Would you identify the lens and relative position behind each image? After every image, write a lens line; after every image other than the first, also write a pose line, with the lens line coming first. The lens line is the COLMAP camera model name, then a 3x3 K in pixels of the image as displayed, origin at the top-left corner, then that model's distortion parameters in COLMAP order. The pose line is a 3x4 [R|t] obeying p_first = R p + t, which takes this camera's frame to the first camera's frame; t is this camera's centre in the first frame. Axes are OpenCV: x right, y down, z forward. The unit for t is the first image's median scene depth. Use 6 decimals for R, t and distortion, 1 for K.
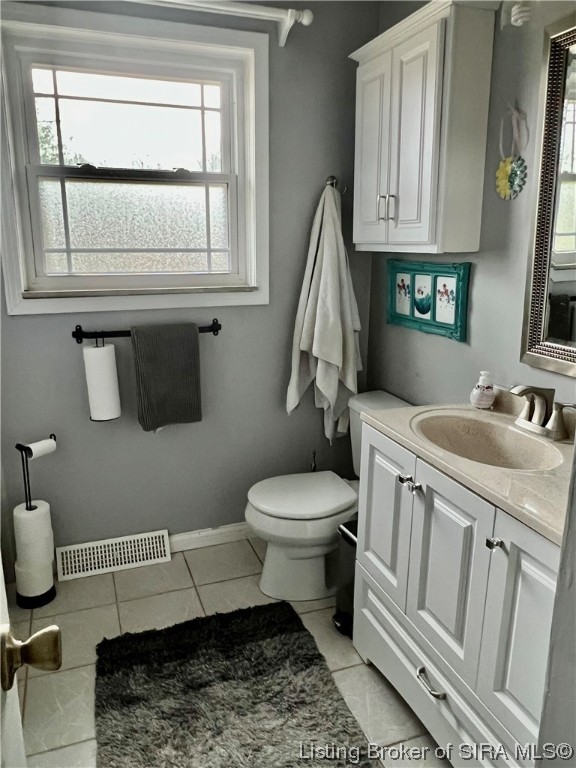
lens RADIAL K [[565.0, 0, 288.0], [0, 565.0, 384.0], [0, 0, 1]] dist [0.001947, 0.001113]
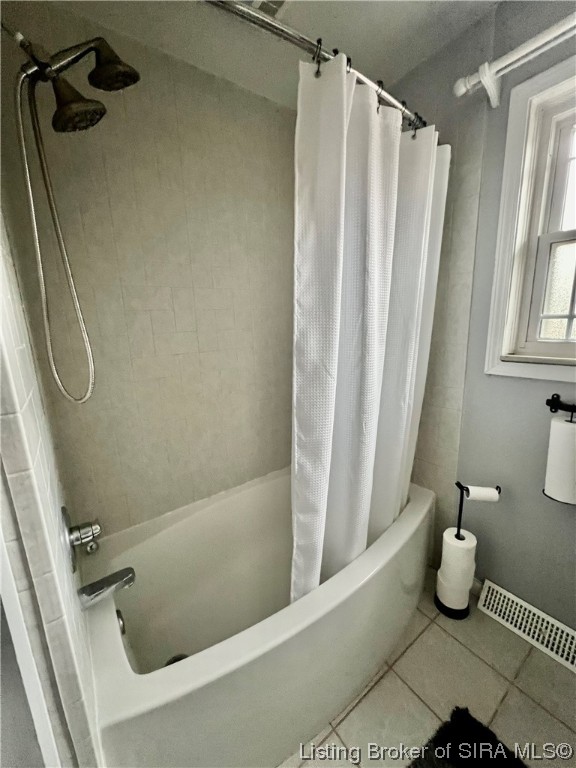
lens RADIAL K [[305.1, 0, 288.0], [0, 305.1, 384.0], [0, 0, 1]] dist [-0.003832, -0.000206]
pose [[0.265419, 0.176793, -0.947785, -0.007679], [-0.215584, 0.969036, 0.120385, -0.085312], [0.939721, 0.172375, 0.295314, 0.422688]]
